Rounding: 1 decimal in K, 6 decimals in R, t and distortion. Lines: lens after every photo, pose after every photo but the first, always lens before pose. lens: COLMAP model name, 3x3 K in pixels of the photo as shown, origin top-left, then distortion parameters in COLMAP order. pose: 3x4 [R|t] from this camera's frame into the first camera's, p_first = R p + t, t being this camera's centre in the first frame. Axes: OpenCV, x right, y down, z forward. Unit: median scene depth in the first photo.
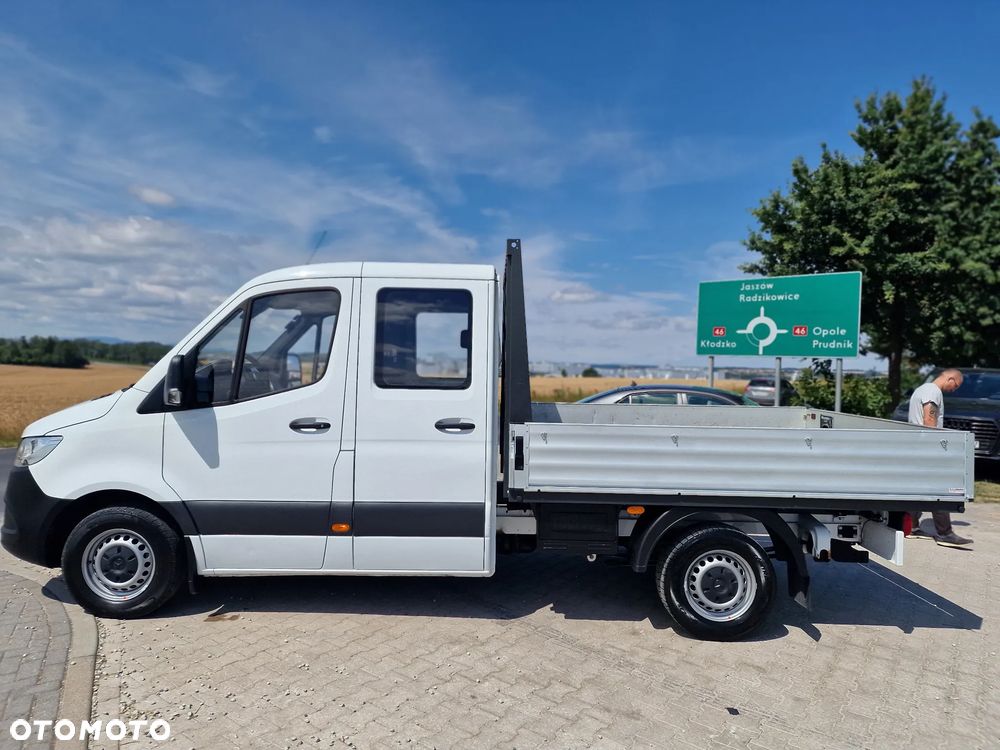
lens RADIAL K [[669.1, 0, 486.5], [0, 669.1, 376.2], [0, 0, 1]] dist [0.067210, -0.051267]
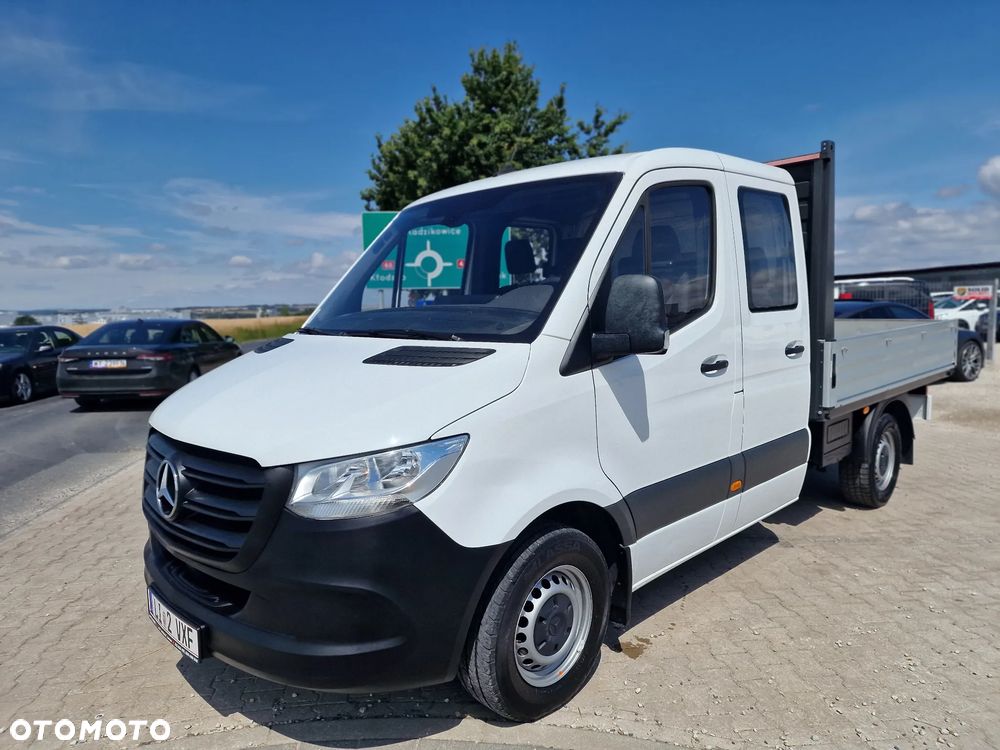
lens RADIAL K [[669.1, 0, 501.6], [0, 669.1, 381.0], [0, 0, 1]] dist [0.067210, -0.051267]
pose [[0.717649, -0.120983, 0.685816, -0.962008], [0.053931, 0.991492, 0.118472, -0.013513], [-0.694314, -0.048034, 0.718067, 0.610901]]
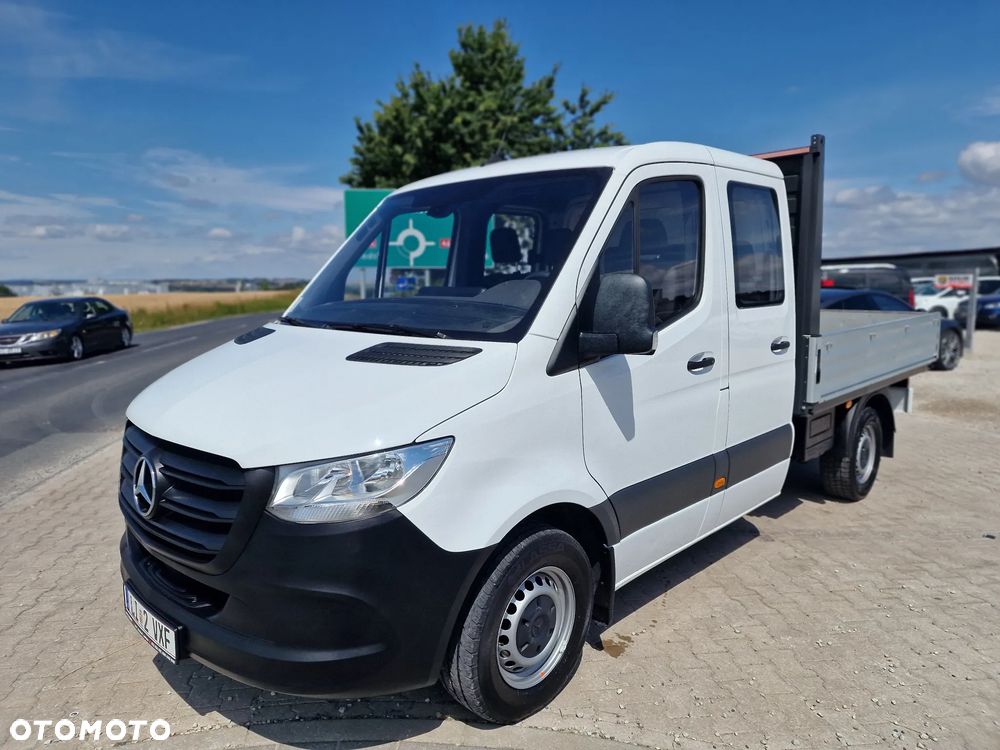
lens RADIAL K [[669.1, 0, 492.1], [0, 669.1, 371.6], [0, 0, 1]] dist [0.067210, -0.051267]
pose [[0.709069, -0.124204, 0.694114, -0.956550], [0.038240, 0.989689, 0.138031, -0.031343], [-0.704101, -0.071331, 0.706508, 0.622148]]
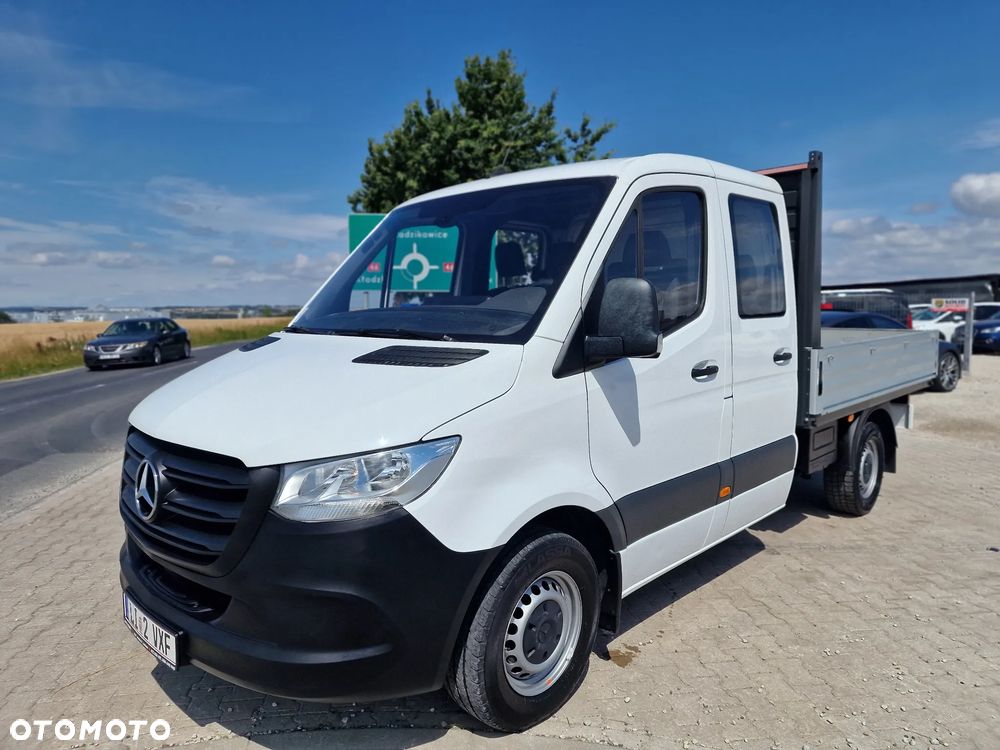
lens RADIAL K [[669.1, 0, 503.9], [0, 669.1, 372.2], [0, 0, 1]] dist [0.067210, -0.051267]
pose [[0.699526, -0.097012, 0.707991, -0.962399], [0.036974, 0.994329, 0.099715, -0.010192], [-0.713650, -0.043576, 0.699146, 0.621957]]
